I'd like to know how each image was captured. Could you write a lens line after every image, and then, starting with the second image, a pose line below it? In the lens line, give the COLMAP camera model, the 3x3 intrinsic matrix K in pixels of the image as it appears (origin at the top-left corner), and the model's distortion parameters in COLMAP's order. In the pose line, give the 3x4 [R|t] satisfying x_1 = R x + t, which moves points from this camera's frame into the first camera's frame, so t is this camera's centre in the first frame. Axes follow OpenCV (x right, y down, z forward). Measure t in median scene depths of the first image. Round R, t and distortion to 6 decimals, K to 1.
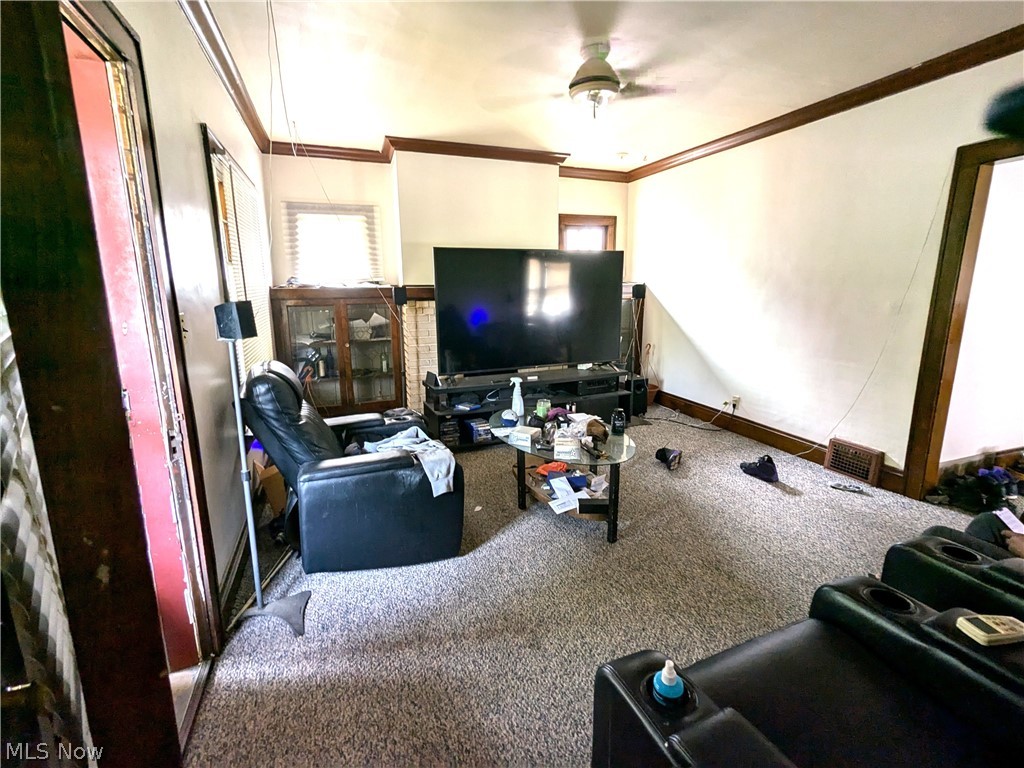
lens RADIAL K [[486.1, 0, 515.6], [0, 486.1, 382.3], [0, 0, 1]] dist [-0.002539, 0.000284]
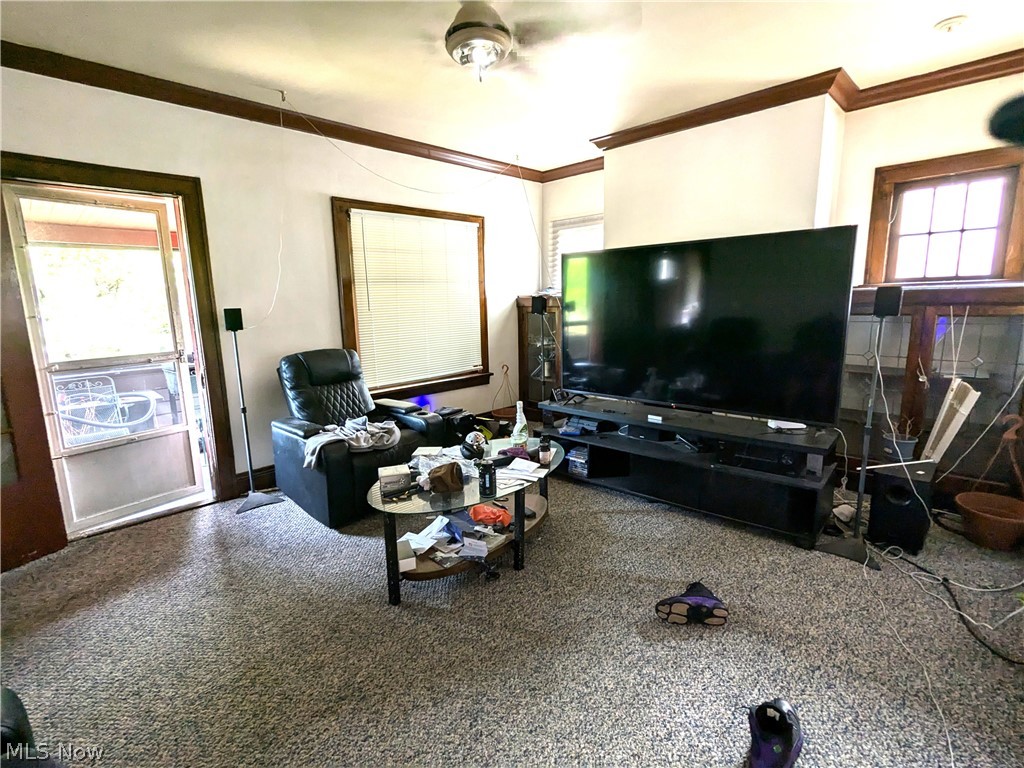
lens RADIAL K [[486.1, 0, 511.5], [0, 486.1, 382.0], [0, 0, 1]] dist [-0.002539, 0.000284]
pose [[0.420101, 0.155345, -0.894082, 0.601580], [-0.163234, 0.982105, 0.093940, -0.098222], [0.892676, 0.106480, 0.437940, 0.478524]]
